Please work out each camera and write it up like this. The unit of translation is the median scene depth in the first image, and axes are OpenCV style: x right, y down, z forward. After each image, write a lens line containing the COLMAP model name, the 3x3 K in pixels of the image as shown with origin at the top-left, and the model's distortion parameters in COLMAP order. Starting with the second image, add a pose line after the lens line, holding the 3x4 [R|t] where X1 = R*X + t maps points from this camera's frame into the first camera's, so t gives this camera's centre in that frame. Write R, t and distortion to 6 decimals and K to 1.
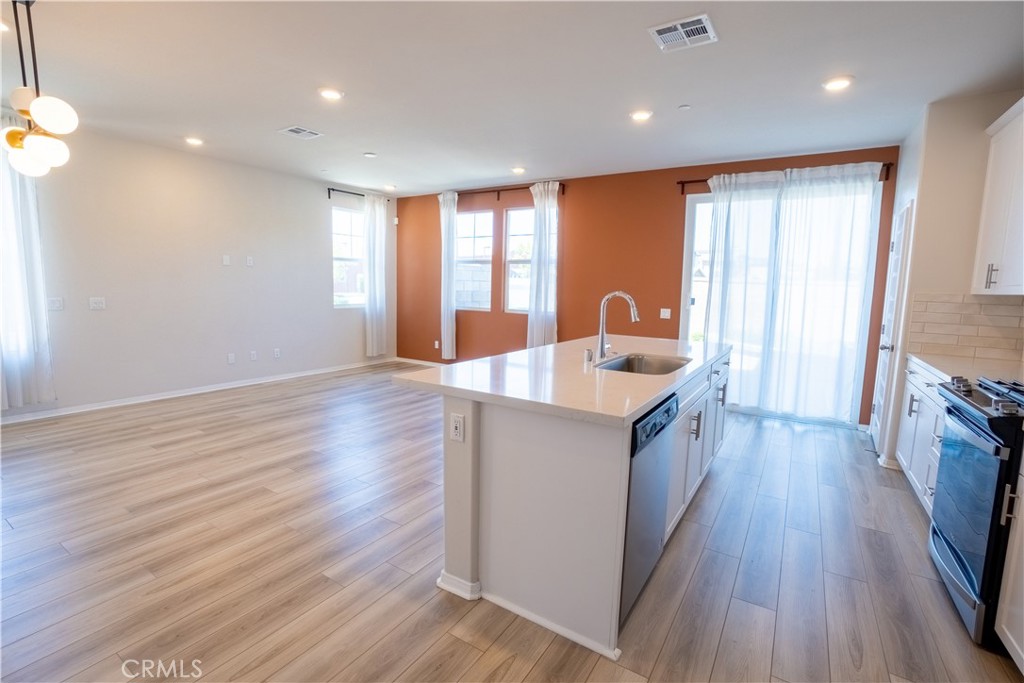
lens RADIAL K [[461.2, 0, 515.7], [0, 461.2, 341.0], [0, 0, 1]] dist [-0.063735, 0.023033]
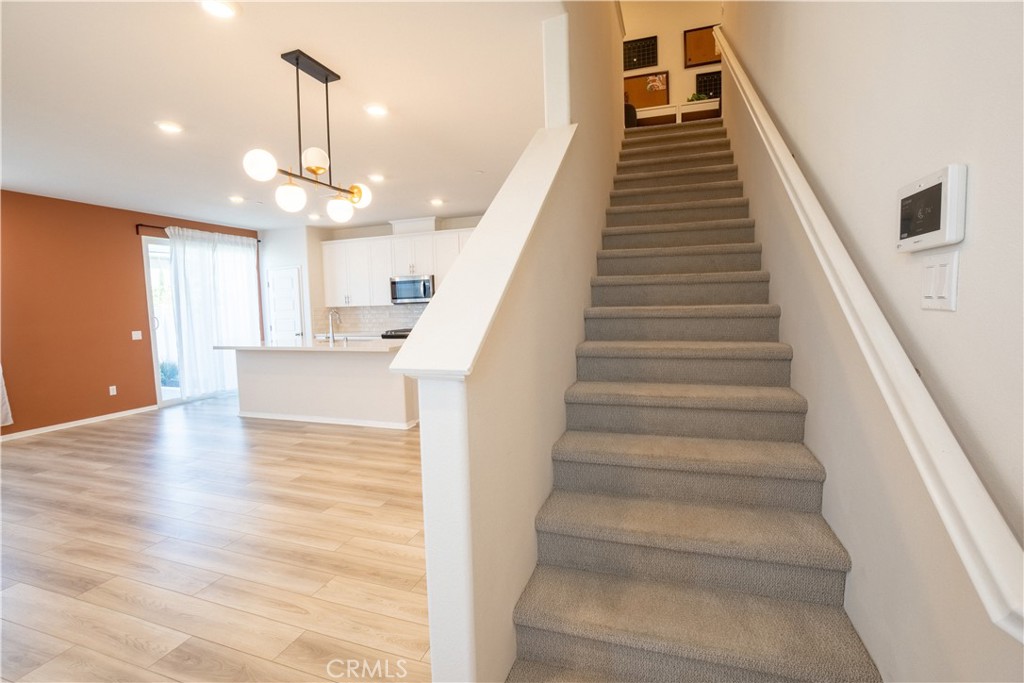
lens RADIAL K [[457.9, 0, 516.8], [0, 457.9, 341.2], [0, 0, 1]] dist [-0.063915, 0.022422]
pose [[-0.240679, -0.096485, 0.965797, -1.704923], [0.135343, 0.981989, 0.131831, -0.109635], [-0.961122, 0.162443, -0.223286, 0.586242]]
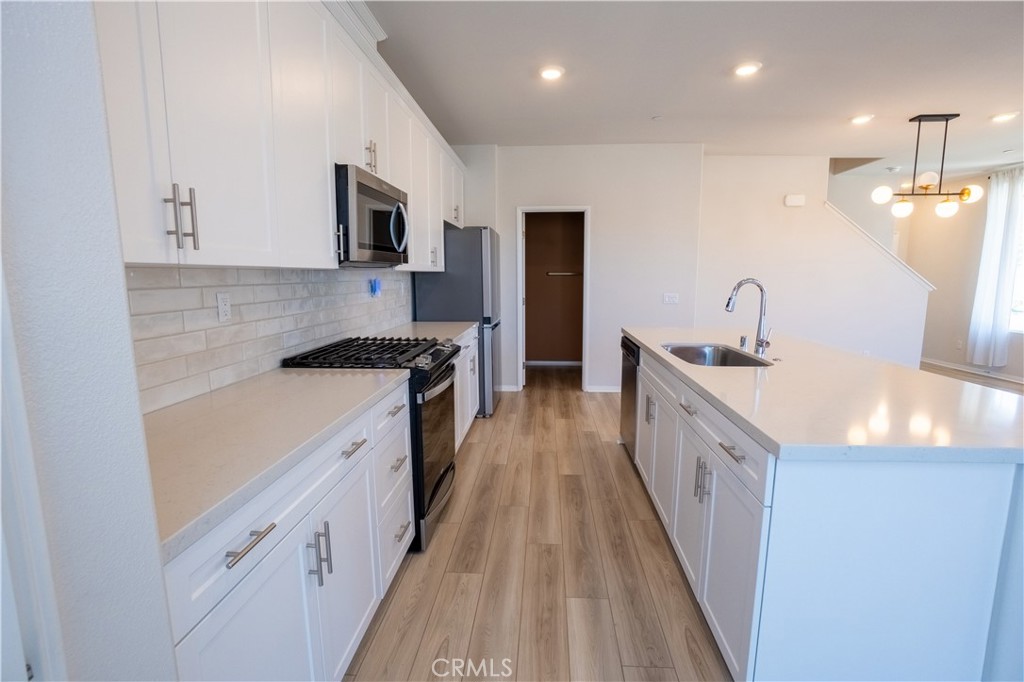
lens RADIAL K [[461.2, 0, 515.7], [0, 461.2, 340.5], [0, 0, 1]] dist [-0.063735, 0.023033]
pose [[-0.877235, 0.045652, -0.477886, 0.899217], [-0.075350, 0.970035, 0.230984, -0.137202], [0.474111, 0.238636, -0.847509, 1.336558]]
